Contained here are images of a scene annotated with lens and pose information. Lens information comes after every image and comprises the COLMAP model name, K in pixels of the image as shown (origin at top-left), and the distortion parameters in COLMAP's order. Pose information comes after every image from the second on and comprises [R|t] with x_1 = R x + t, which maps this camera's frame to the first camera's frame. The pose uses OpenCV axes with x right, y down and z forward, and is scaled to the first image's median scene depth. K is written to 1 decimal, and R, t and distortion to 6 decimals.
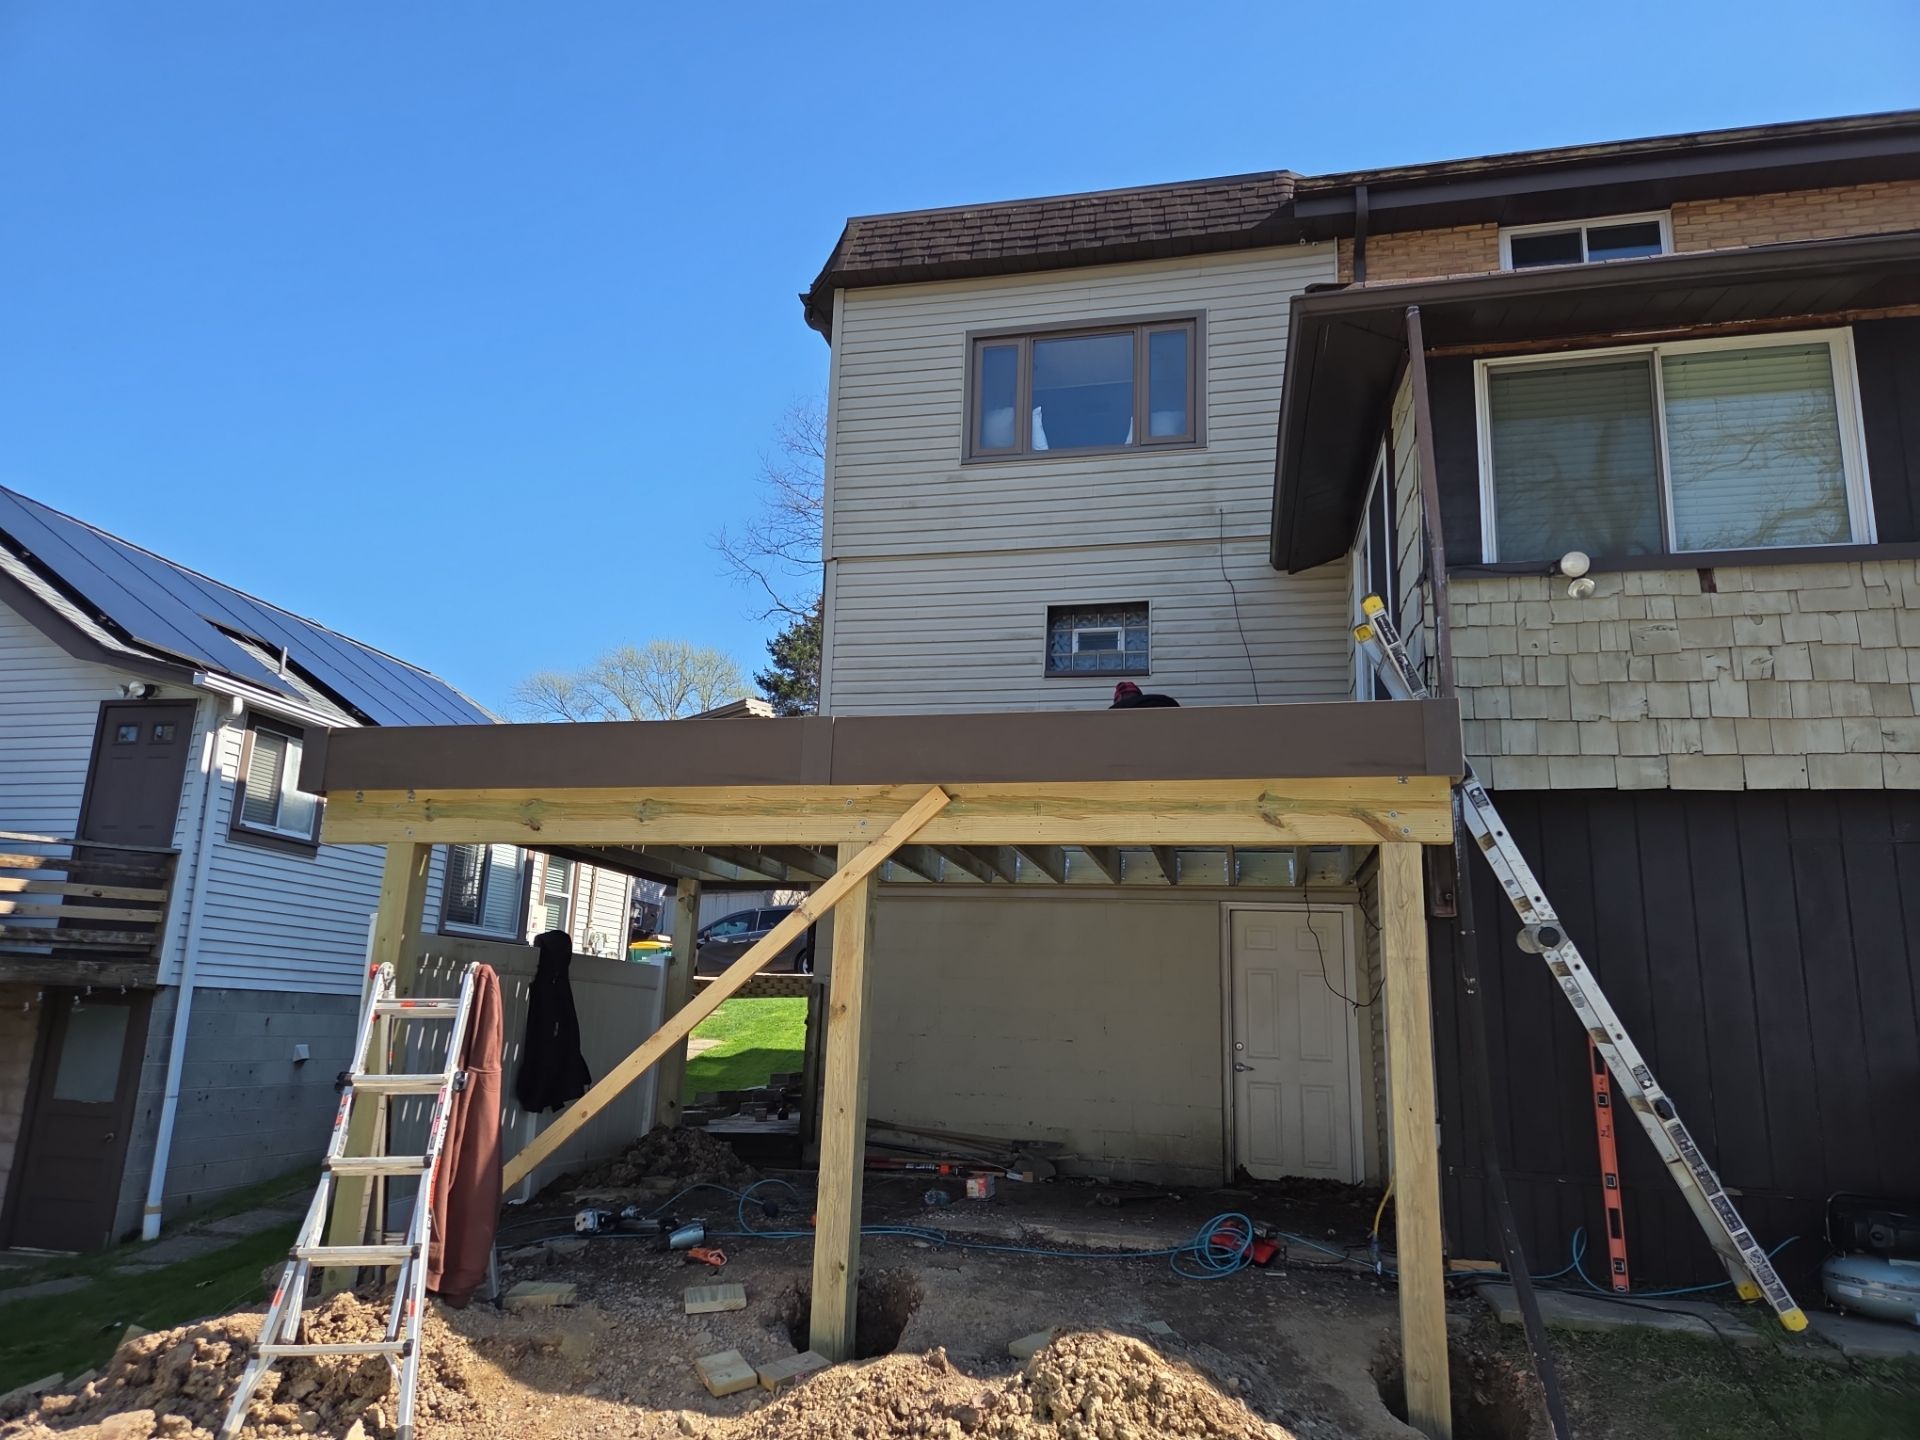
lens RADIAL K [[1289.6, 0, 949.1], [0, 1289.6, 732.8], [0, 0, 1]] dist [0.063722, -0.044755]
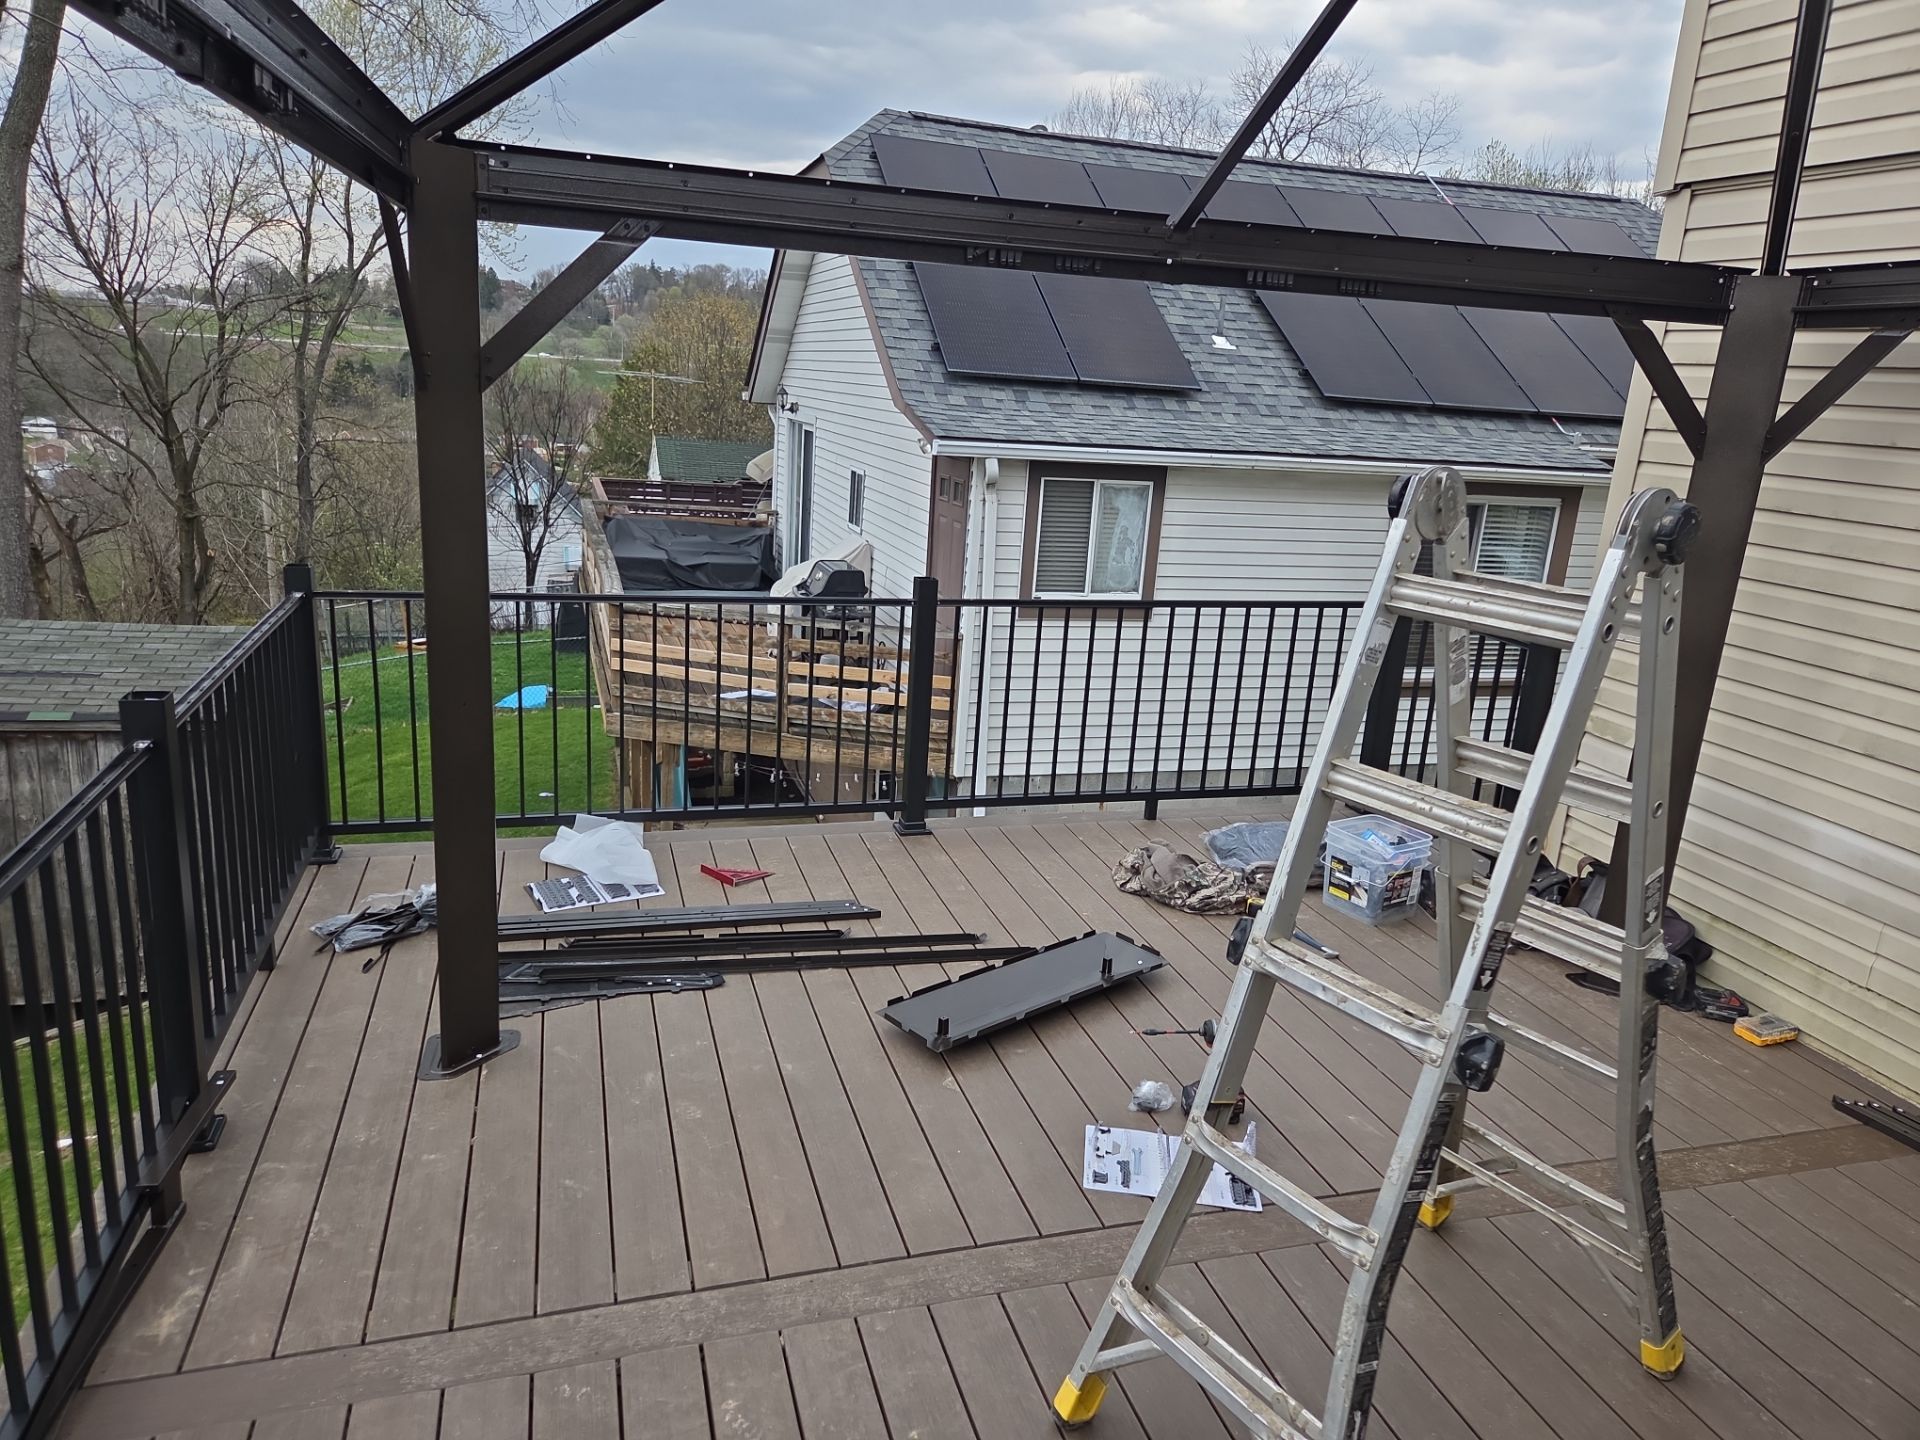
lens RADIAL K [[1289.6, 0, 959.2], [0, 1289.6, 719.5], [0, 0, 1]] dist [0.063722, -0.044755]
pose [[0.494248, 0.218933, -0.841301, 0.206792], [0.152112, 0.931058, 0.331653, -0.179816], [0.855910, -0.291890, 0.426871, 0.715992]]
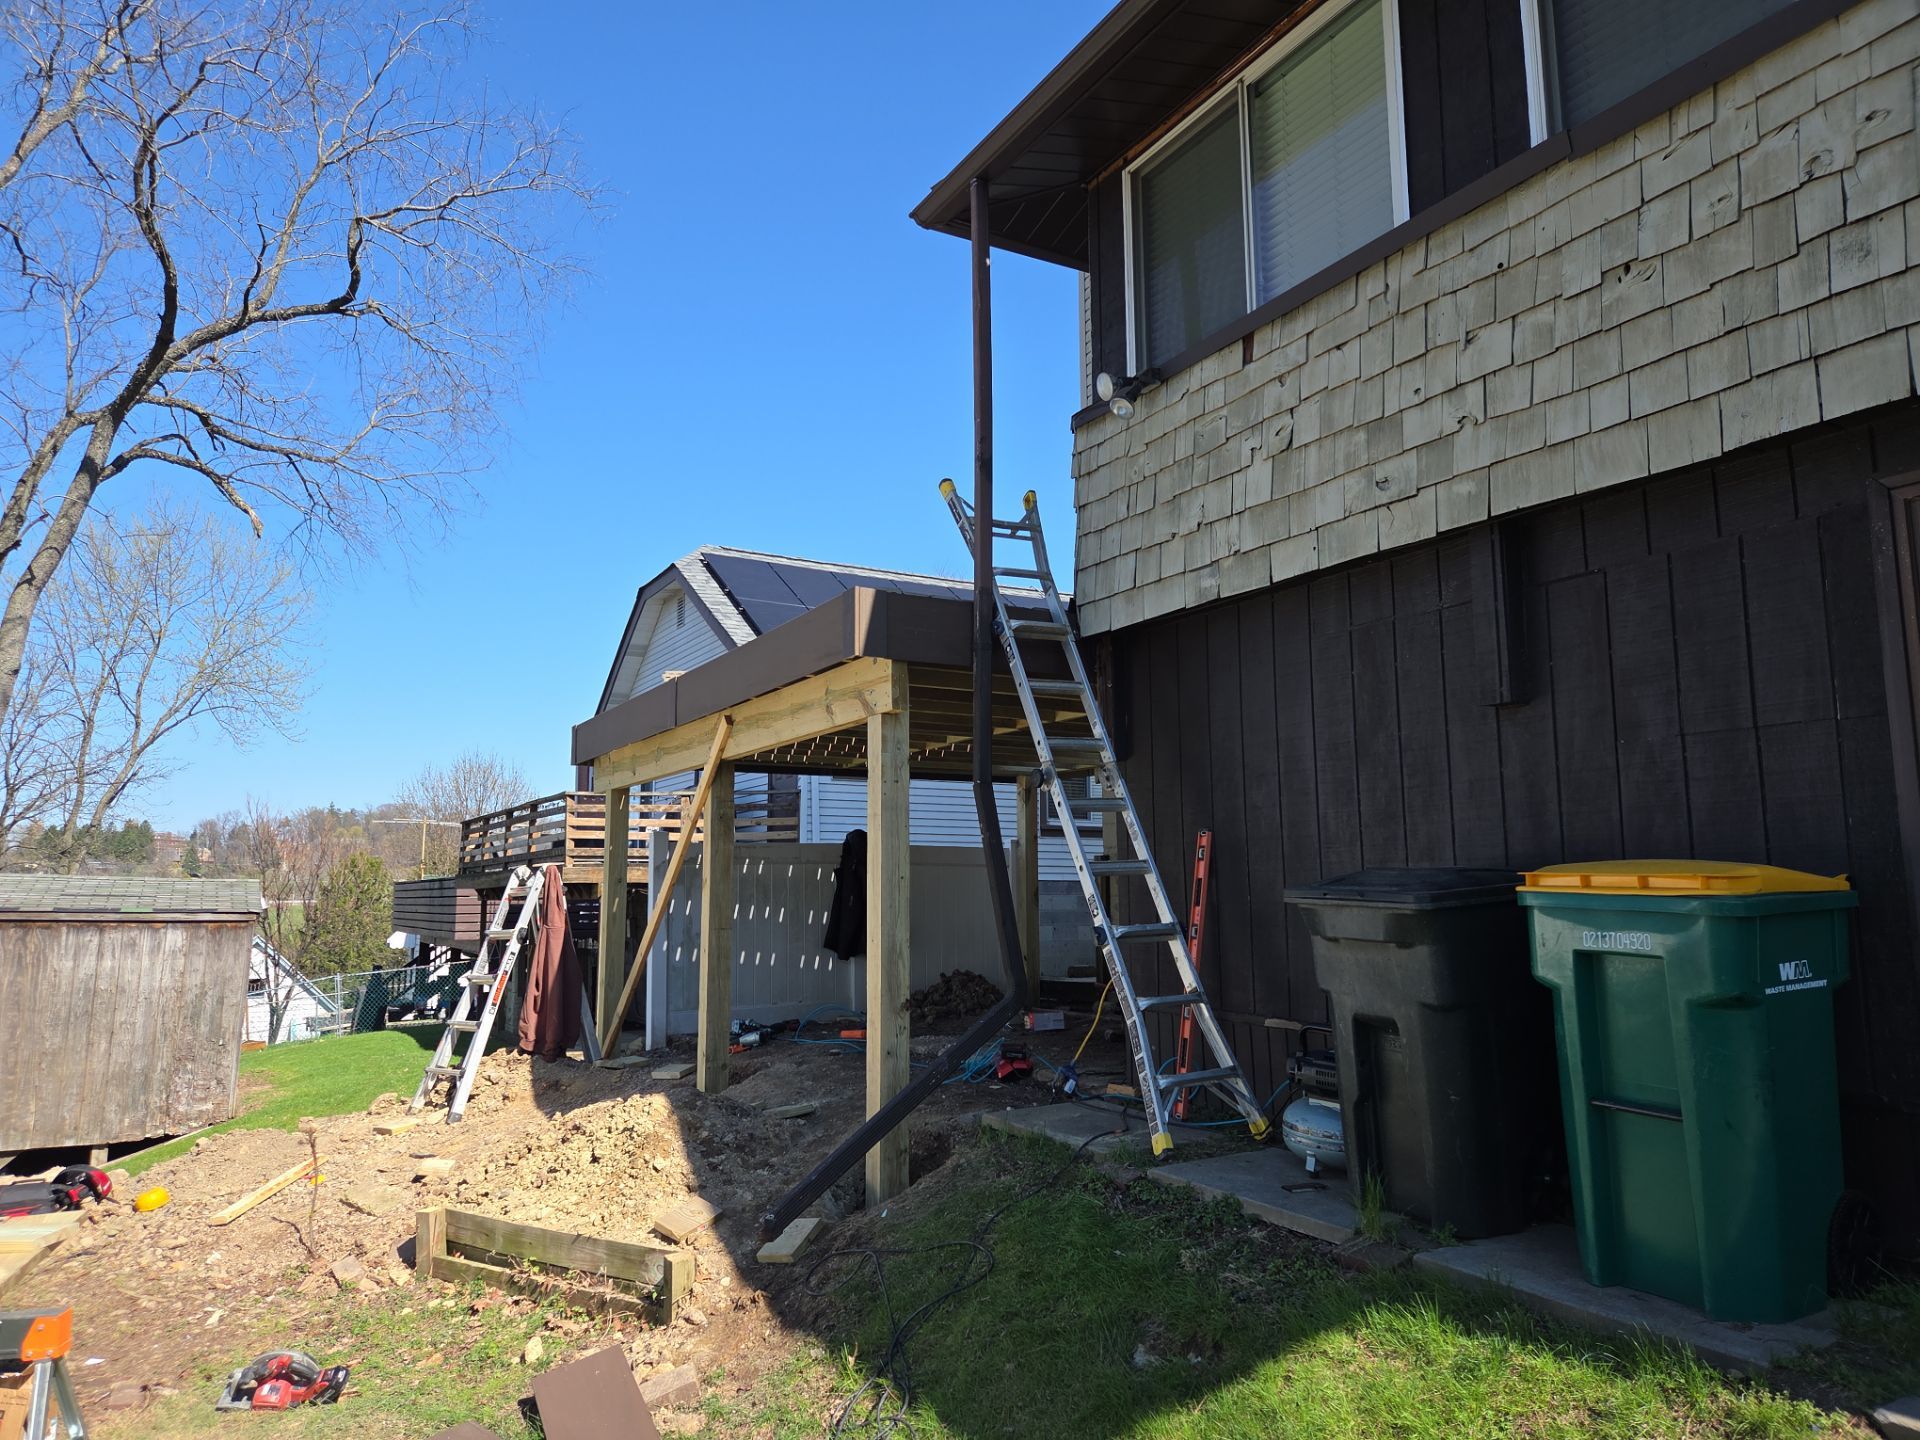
lens RADIAL K [[1289.6, 0, 944.3], [0, 1289.6, 736.3], [0, 0, 1]] dist [0.063722, -0.044755]
pose [[0.669889, -0.129112, -0.731149, 0.711012], [0.195886, 0.980606, 0.006311, 0.062459], [0.716154, -0.147450, 0.682189, 0.153334]]
